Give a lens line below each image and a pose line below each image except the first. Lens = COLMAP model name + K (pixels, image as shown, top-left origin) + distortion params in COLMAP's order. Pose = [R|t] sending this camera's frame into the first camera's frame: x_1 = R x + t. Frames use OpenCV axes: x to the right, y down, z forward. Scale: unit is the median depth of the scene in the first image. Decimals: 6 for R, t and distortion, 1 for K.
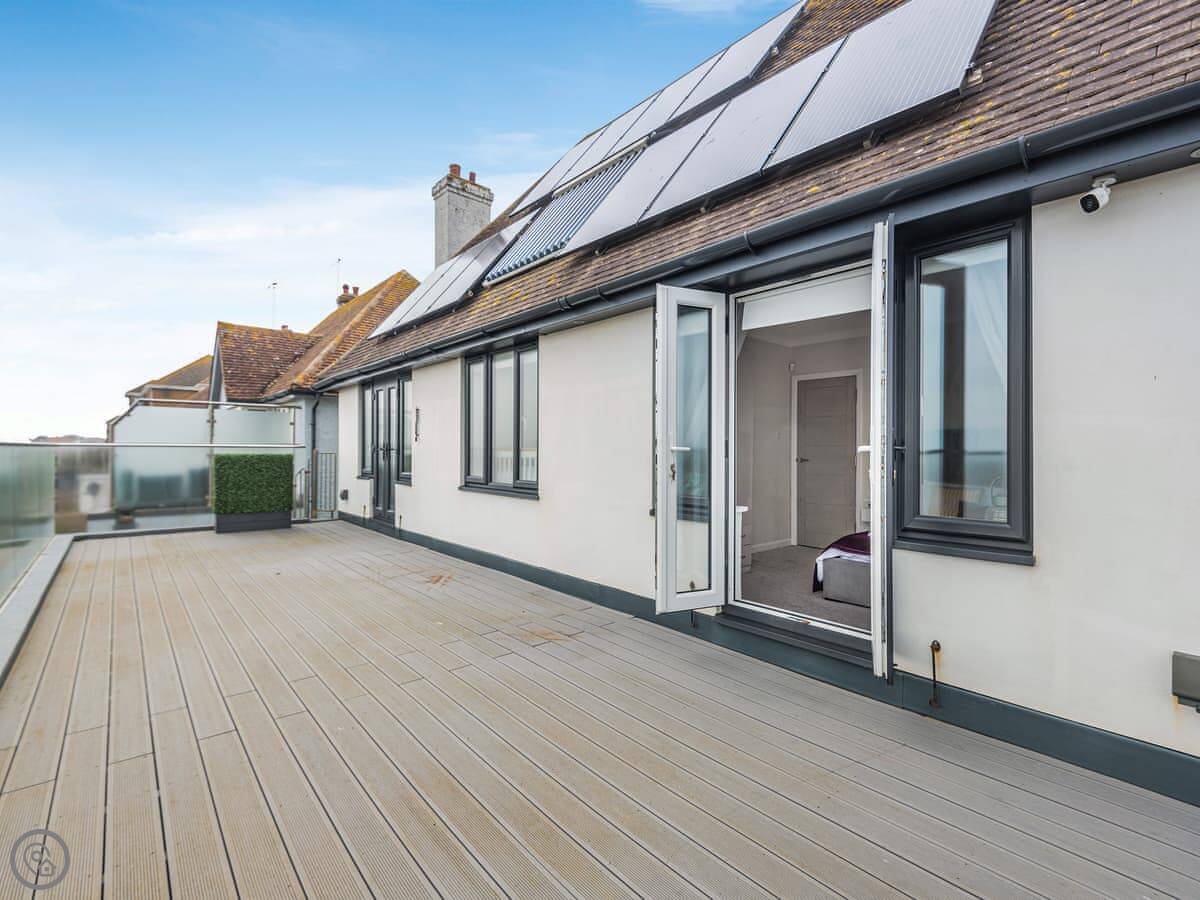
lens RADIAL K [[547.8, 0, 597.8], [0, 547.8, 448.5], [0, 0, 1]] dist [0.018745, -0.002777]
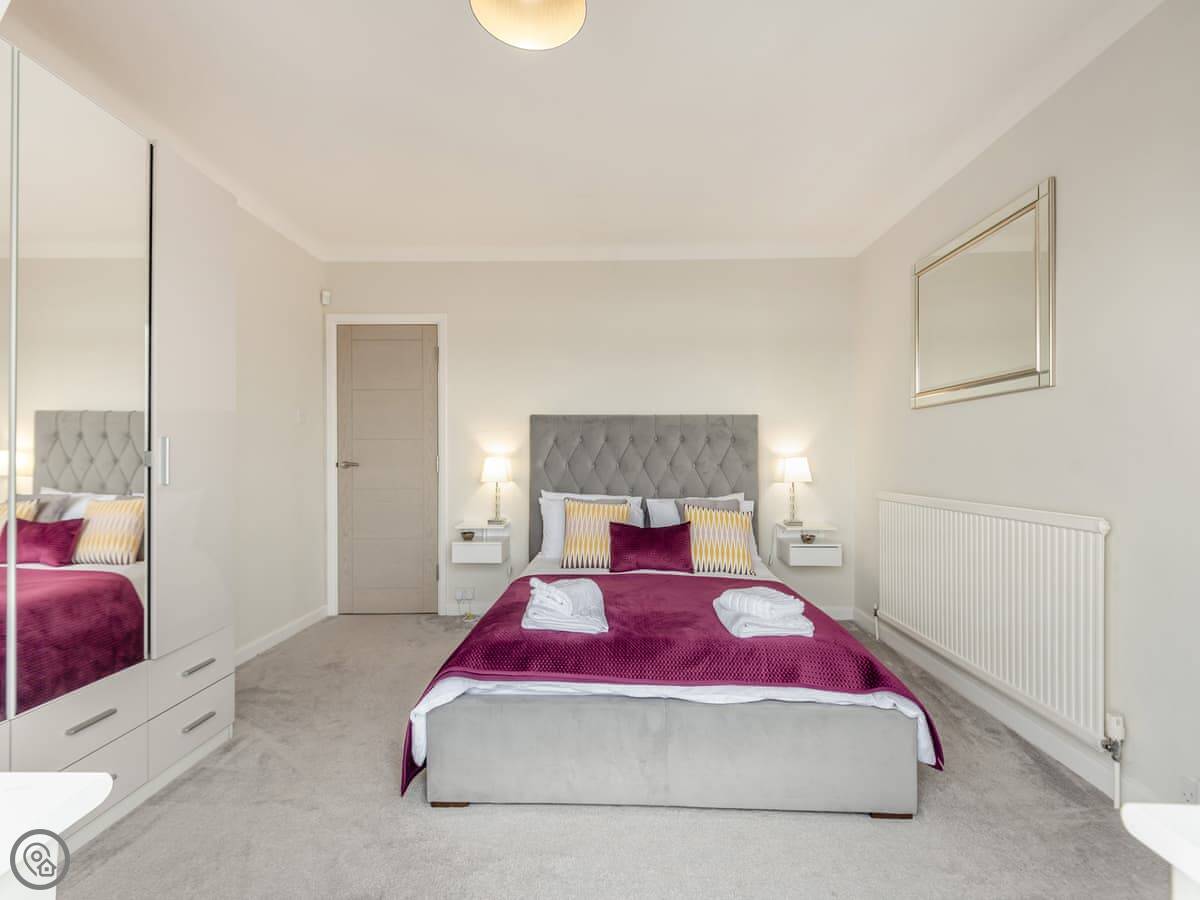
lens RADIAL K [[547.8, 0, 598.3], [0, 547.8, 444.7], [0, 0, 1]] dist [0.018745, -0.002777]
pose [[0.678279, -0.013265, 0.734684, 0.112931], [0.005383, 0.999900, 0.013084, -0.004726], [-0.734784, -0.004920, 0.678283, 0.365922]]
